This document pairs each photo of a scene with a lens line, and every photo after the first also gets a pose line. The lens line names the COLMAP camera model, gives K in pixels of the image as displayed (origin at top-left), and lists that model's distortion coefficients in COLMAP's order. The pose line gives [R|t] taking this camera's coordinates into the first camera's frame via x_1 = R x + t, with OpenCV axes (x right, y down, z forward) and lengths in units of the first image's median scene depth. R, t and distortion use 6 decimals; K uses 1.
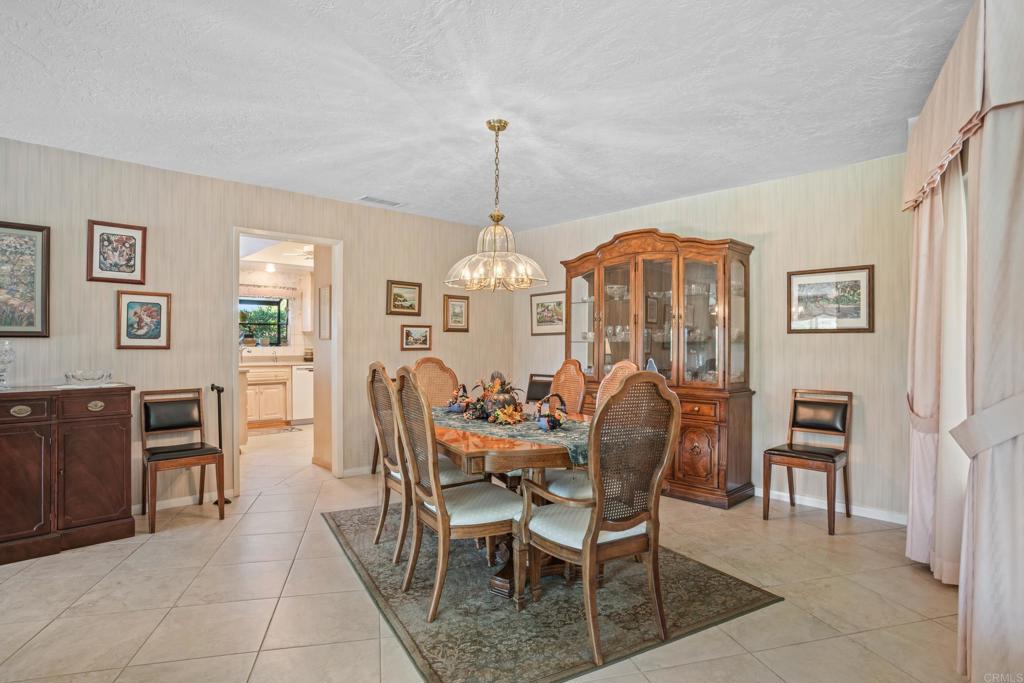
lens RADIAL K [[547.2, 0, 513.0], [0, 547.2, 347.1], [0, 0, 1]] dist [-0.020955, 0.001203]
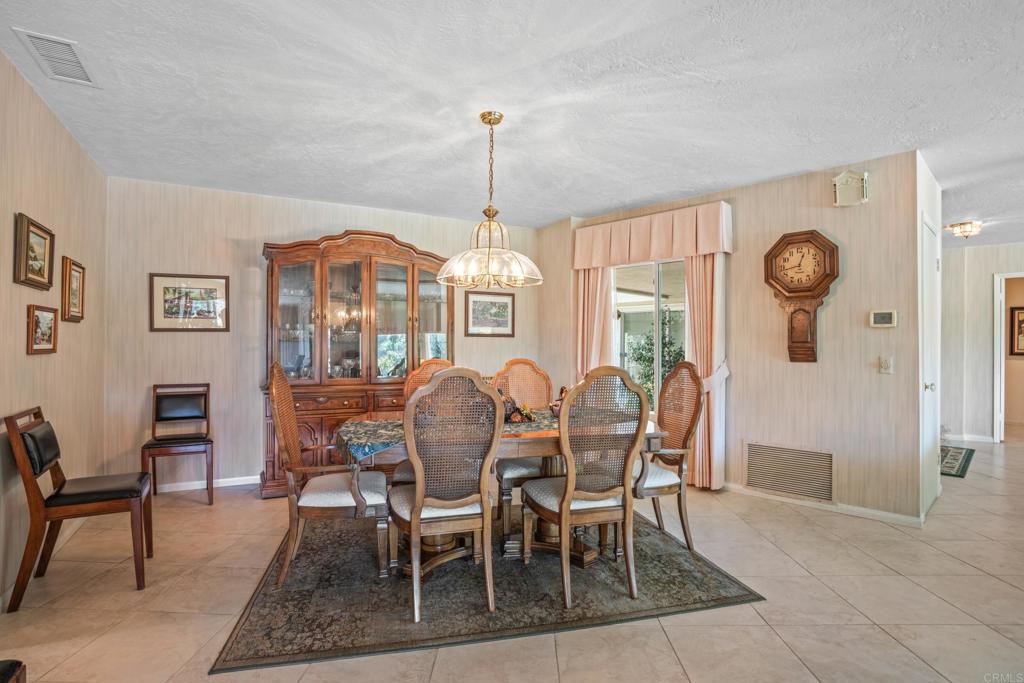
lens RADIAL K [[506.8, 0, 511.8], [0, 506.8, 341.6], [0, 0, 1]] dist [-0.040016, -0.000122]
pose [[0.254460, 0.010106, 0.967031, -0.750564], [0.006086, 0.999909, -0.012051, 0.004460], [-0.967064, 0.008952, 0.254375, 0.624468]]
